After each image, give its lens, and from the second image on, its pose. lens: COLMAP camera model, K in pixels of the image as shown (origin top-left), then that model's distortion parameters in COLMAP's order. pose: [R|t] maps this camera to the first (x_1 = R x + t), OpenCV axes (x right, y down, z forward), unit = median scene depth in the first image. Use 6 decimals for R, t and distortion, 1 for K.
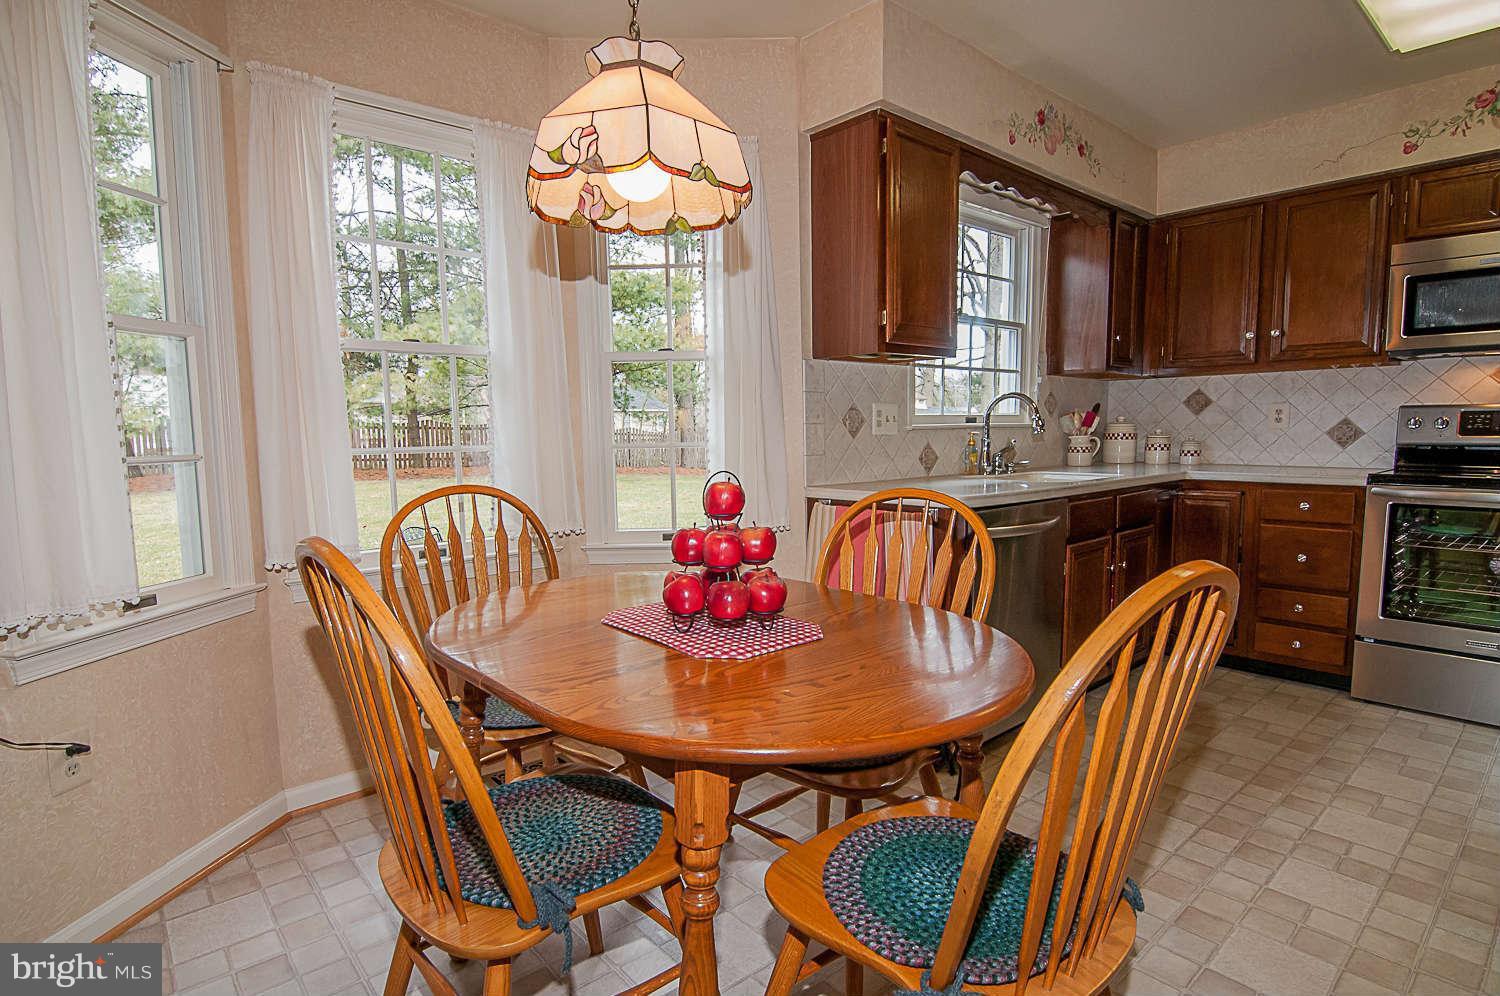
lens RADIAL K [[775.6, 0, 750.0], [0, 775.6, 510.9], [0, 0, 1]] dist [-0.011095, -0.004851]
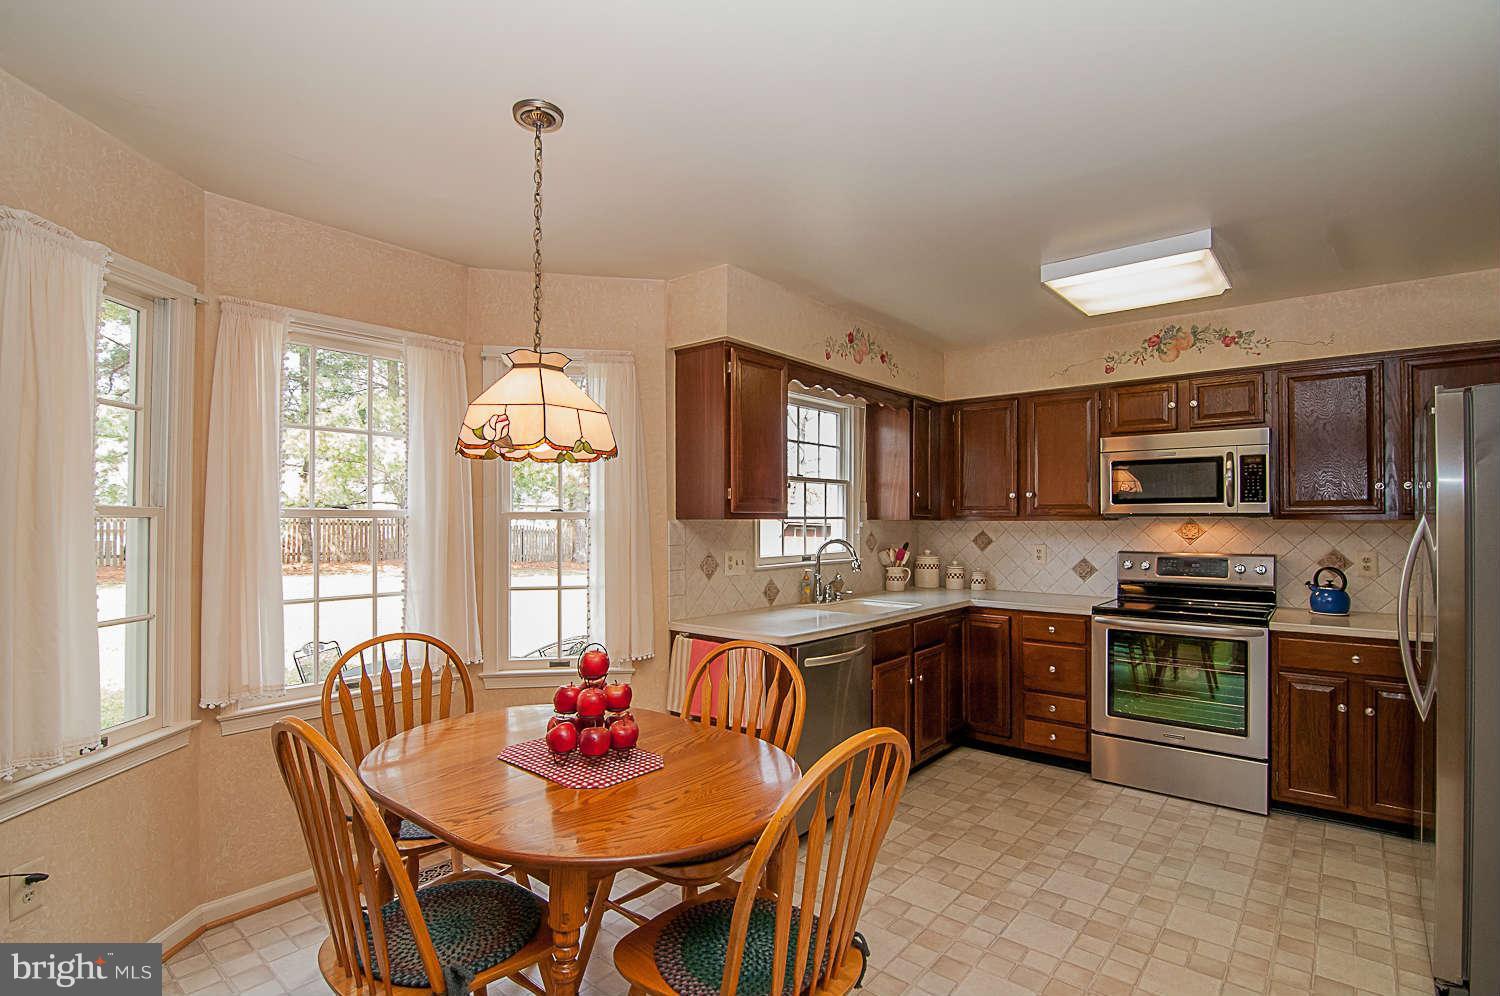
lens RADIAL K [[719.4, 0, 746.8], [0, 719.4, 513.5], [0, 0, 1]] dist [-0.006946, -0.007371]
pose [[0.988901, 0.015311, 0.147786, 0.023566], [0.002011, 0.993206, -0.116353, -0.073305], [-0.148563, 0.115359, 0.982151, -0.181725]]
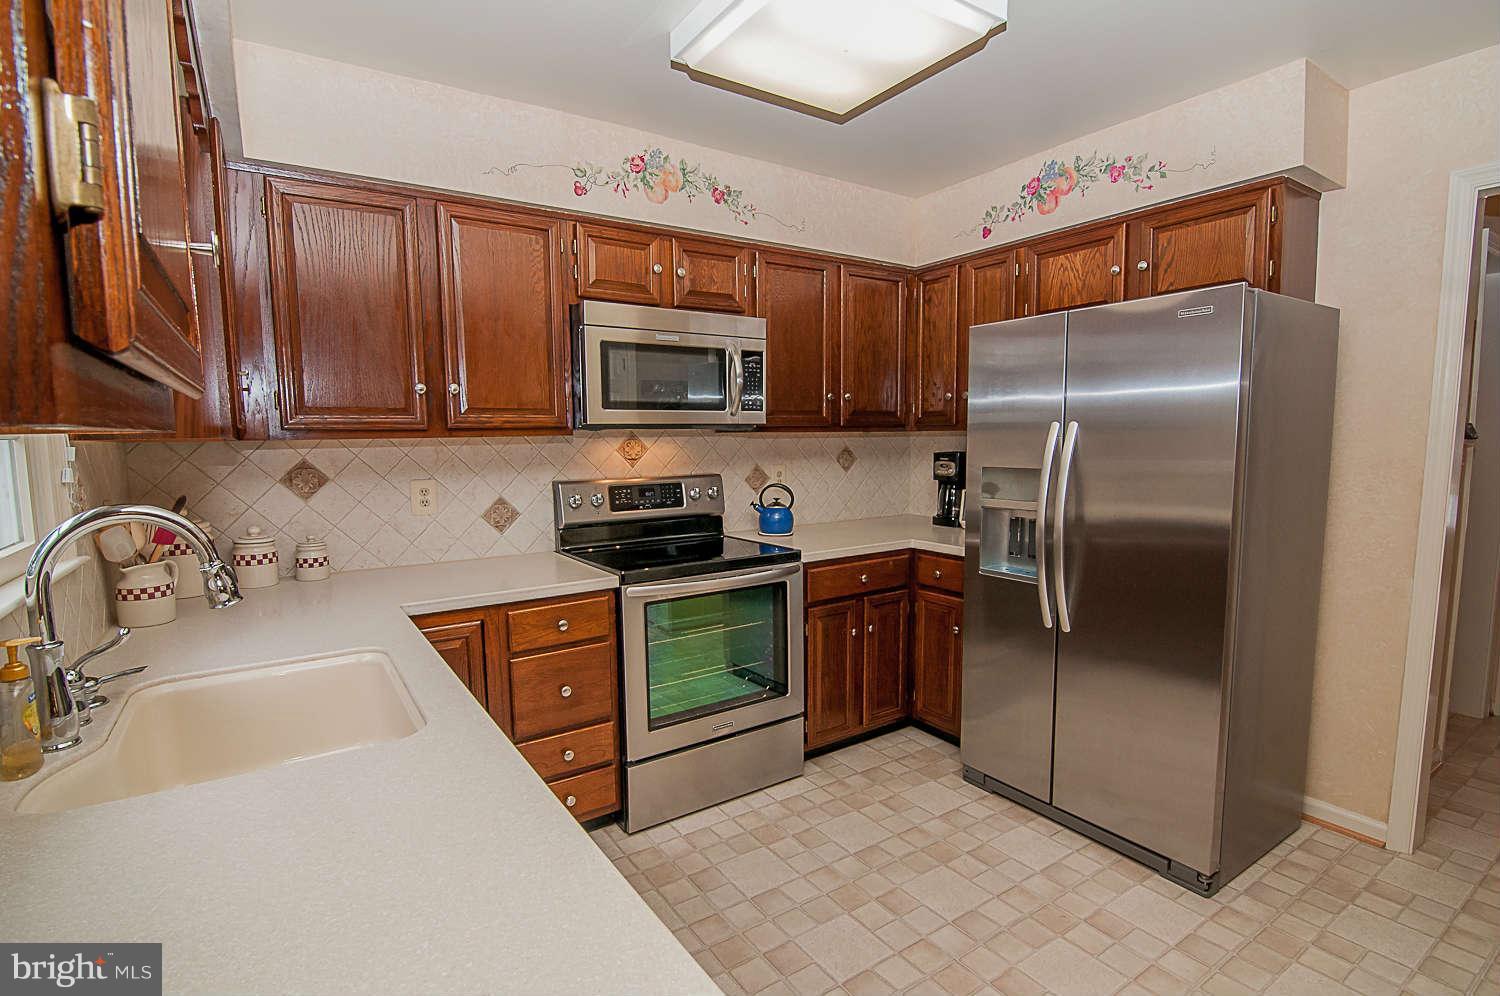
lens RADIAL K [[719.4, 0, 744.4], [0, 719.4, 513.5], [0, 0, 1]] dist [-0.006946, -0.007371]
pose [[0.136771, -0.095049, 0.986032, 0.065764], [0.115757, 0.990100, 0.079385, -0.180435], [-0.983816, 0.103282, 0.146419, 0.848593]]
